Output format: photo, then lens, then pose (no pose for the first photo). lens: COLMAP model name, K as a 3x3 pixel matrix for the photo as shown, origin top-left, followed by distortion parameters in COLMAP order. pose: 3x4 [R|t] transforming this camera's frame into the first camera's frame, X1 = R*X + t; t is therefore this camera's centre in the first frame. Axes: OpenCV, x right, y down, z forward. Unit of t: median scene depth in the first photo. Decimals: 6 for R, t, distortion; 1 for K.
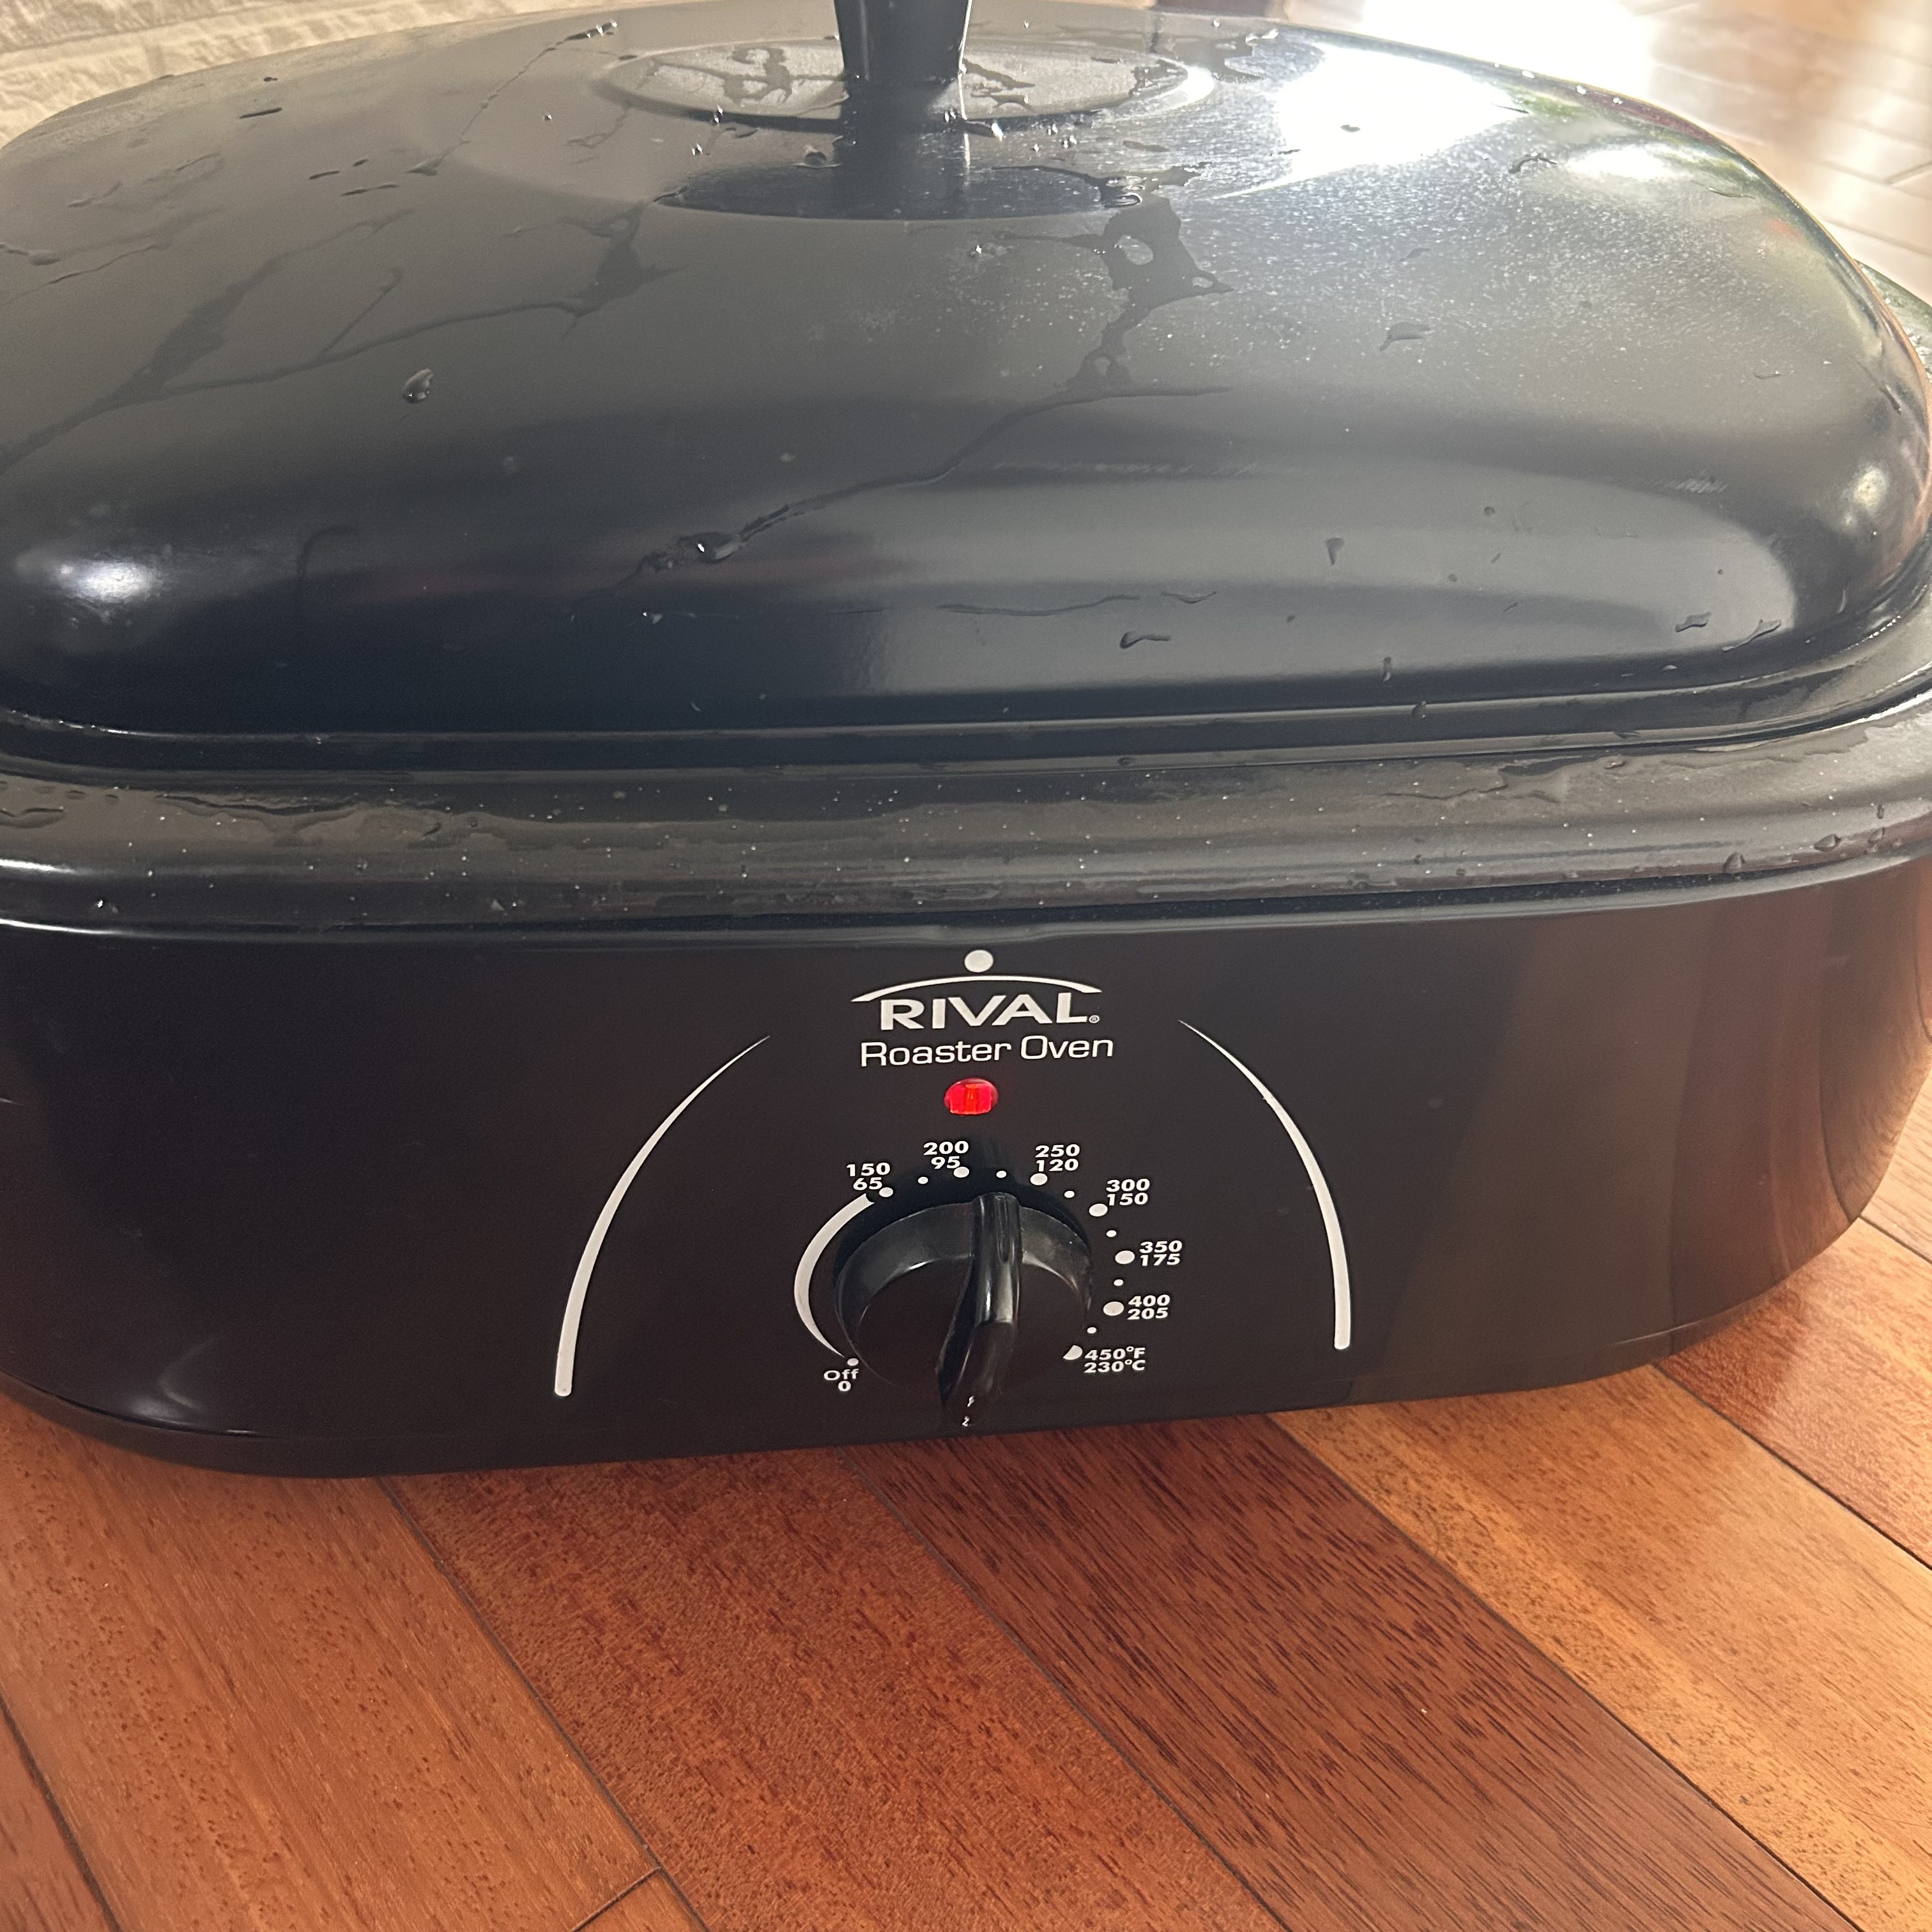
lens RADIAL K [[1917.3, 0, 968.6], [0, 1917.3, 965.3], [0, 0, 1]] dist [-0.002075, 0.000000]
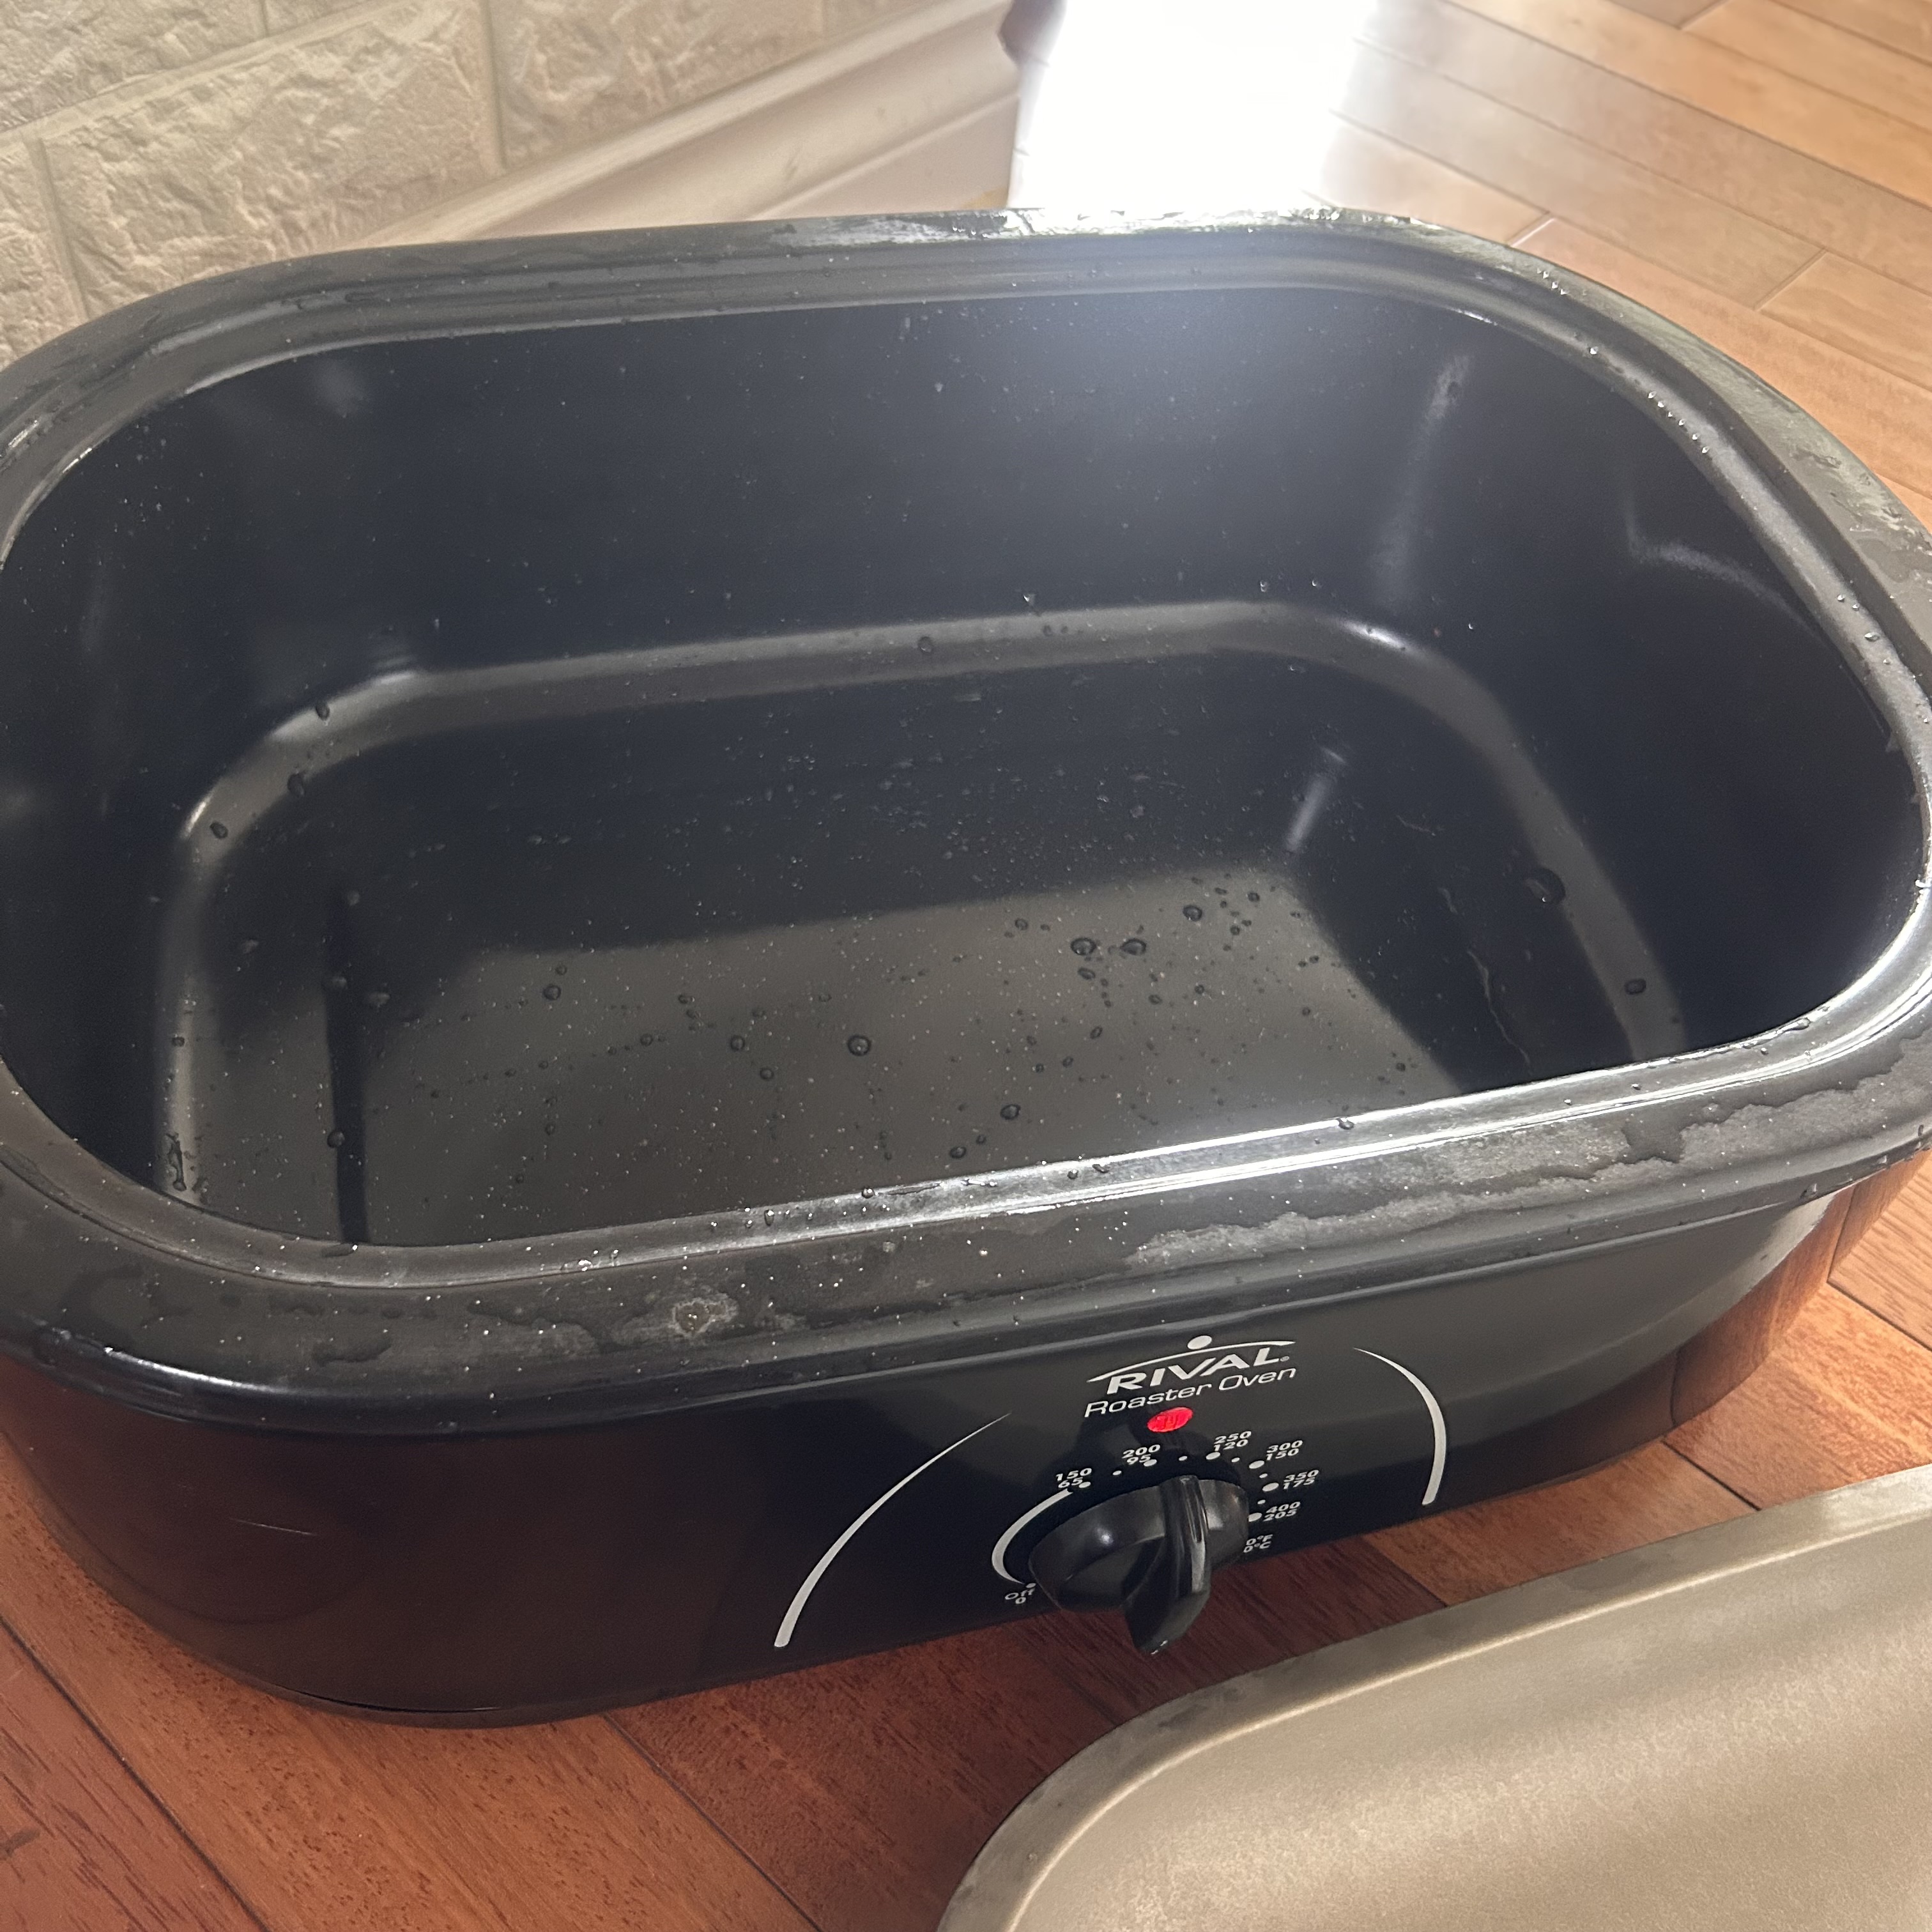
lens RADIAL K [[1917.3, 0, 894.0], [0, 1917.3, 872.1], [0, 0, 1]] dist [-0.002075, 0.000000]
pose [[0.987472, -0.083099, 0.134142, -0.244362], [0.058277, 0.982056, 0.179362, -0.395900], [-0.146640, -0.169297, 0.974595, -0.026982]]
